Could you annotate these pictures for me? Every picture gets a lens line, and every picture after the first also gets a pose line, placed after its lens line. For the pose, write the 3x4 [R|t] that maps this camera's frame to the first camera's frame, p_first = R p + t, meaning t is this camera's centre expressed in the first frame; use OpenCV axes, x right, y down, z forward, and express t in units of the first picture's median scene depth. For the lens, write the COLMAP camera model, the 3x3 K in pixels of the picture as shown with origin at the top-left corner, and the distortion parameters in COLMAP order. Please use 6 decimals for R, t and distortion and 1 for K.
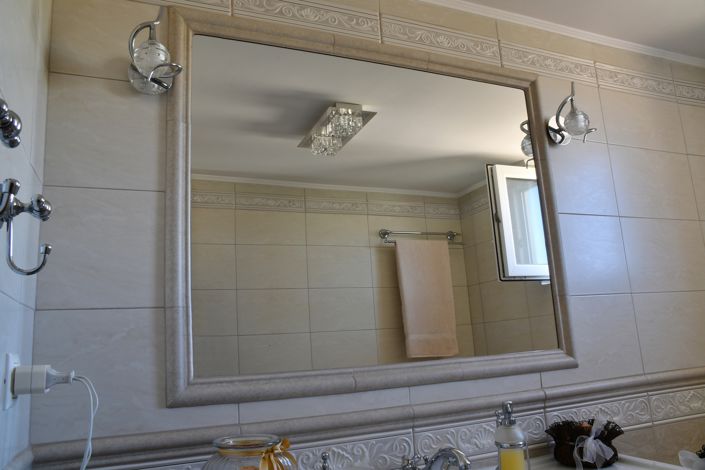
lens RADIAL K [[566.6, 0, 347.5], [0, 566.6, 243.6], [0, 0, 1]] dist [-0.149010, 0.148636]
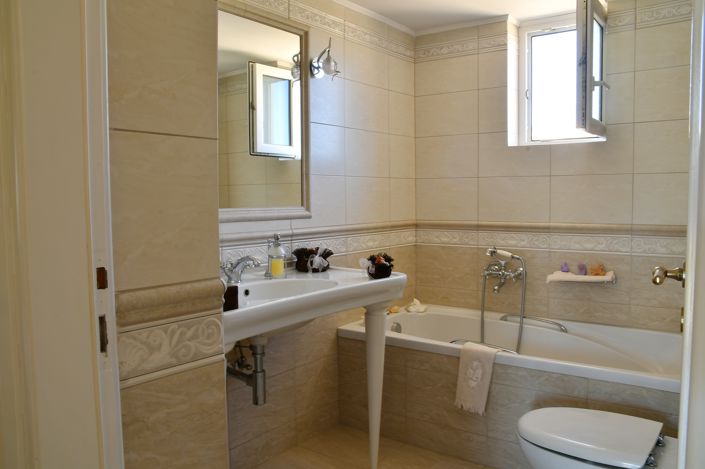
lens RADIAL K [[566.6, 0, 347.5], [0, 566.6, 243.1], [0, 0, 1]] dist [-0.149010, 0.148636]
pose [[0.871216, 0.020122, 0.490487, -0.309344], [-0.139102, 0.968327, 0.207351, -0.069025], [-0.470779, -0.248875, 0.846421, -0.493374]]
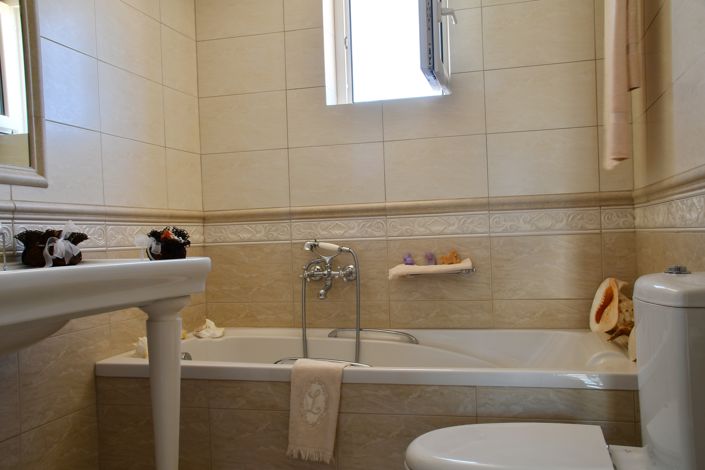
lens RADIAL K [[677.2, 0, 348.9], [0, 677.2, 237.0], [0, 0, 1]] dist [-0.058866, 0.248310]
pose [[0.636816, 0.038296, 0.770064, -0.198937], [-0.150049, 0.985825, 0.075059, 0.127818], [-0.756274, -0.163346, 0.633536, -0.260145]]
